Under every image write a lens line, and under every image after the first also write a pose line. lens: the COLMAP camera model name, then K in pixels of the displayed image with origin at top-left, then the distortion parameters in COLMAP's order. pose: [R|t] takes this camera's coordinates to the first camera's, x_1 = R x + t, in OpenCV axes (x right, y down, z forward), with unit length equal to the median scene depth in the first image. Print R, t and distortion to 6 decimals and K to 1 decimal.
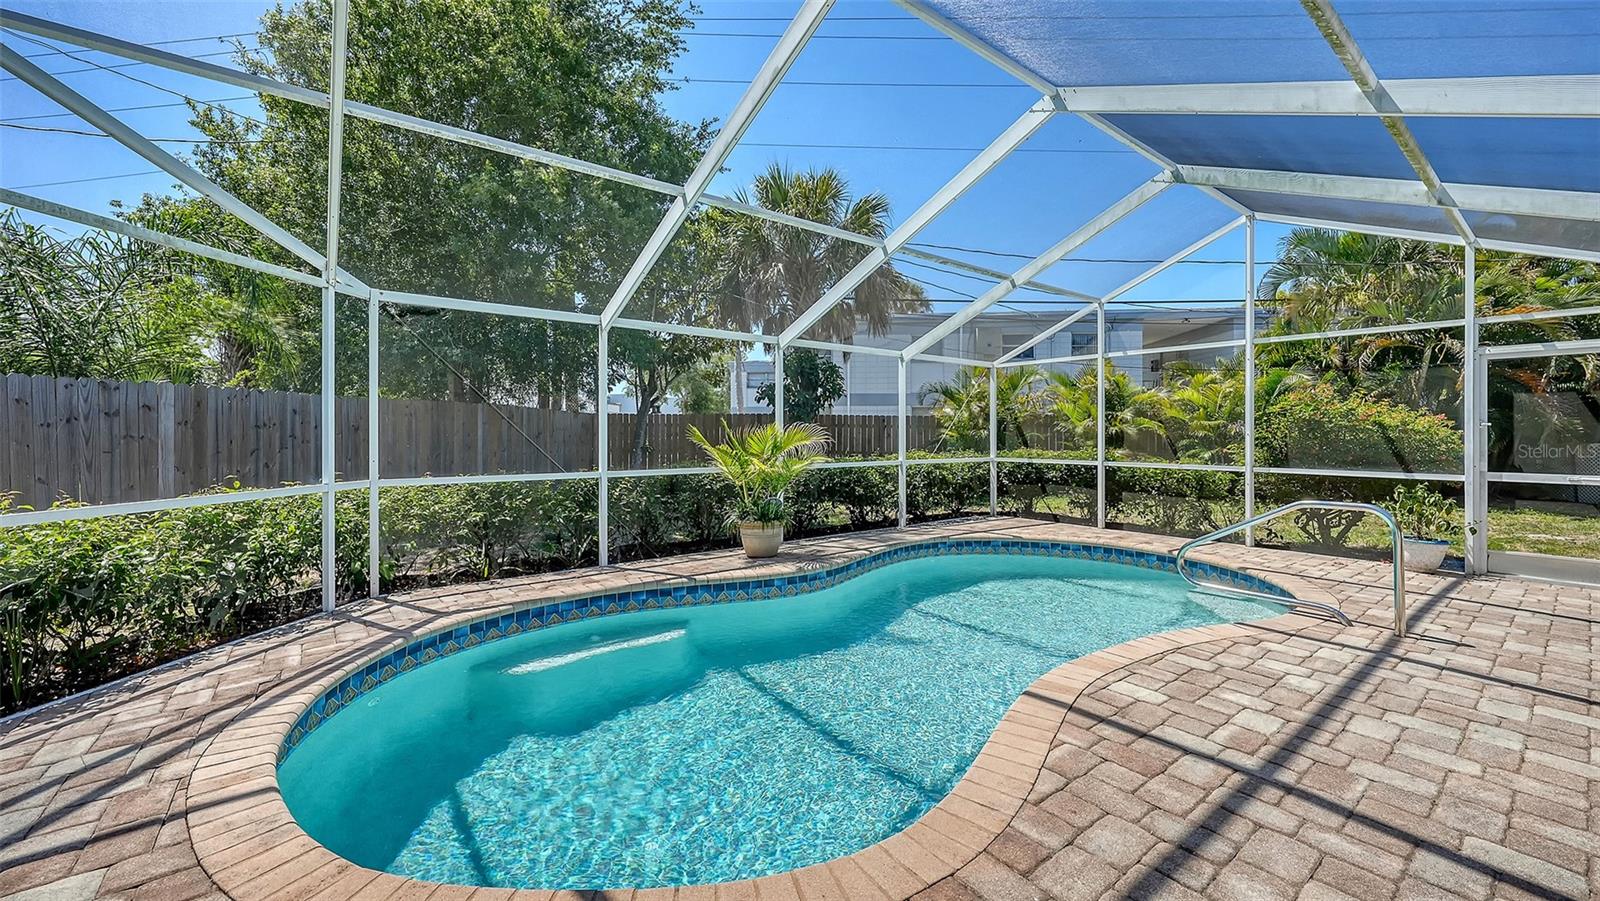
lens RADIAL K [[623.5, 0, 798.2], [0, 623.5, 439.7], [0, 0, 1]] dist [-0.003249, -0.000153]
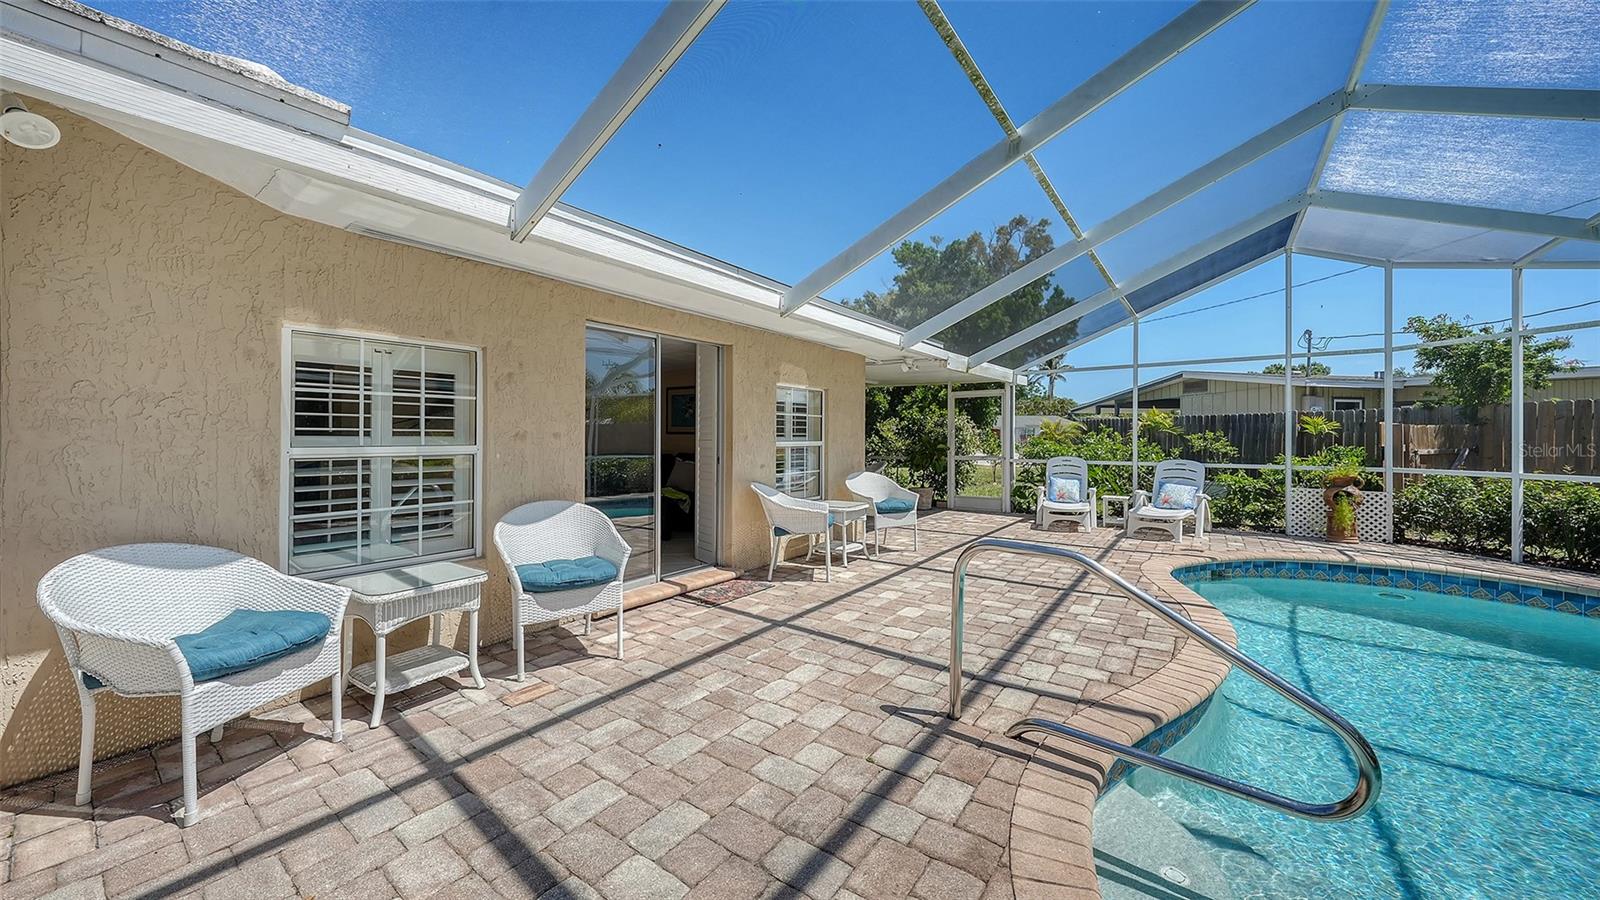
lens RADIAL K [[561.3, 0, 792.4], [0, 561.3, 433.2], [0, 0, 1]] dist [0.000643, 0.000074]
pose [[-0.964364, -0.002851, -0.264563, 0.815329], [-0.004419, 0.999976, 0.005329, -0.009135], [0.264542, 0.006308, -0.964354, 0.971742]]
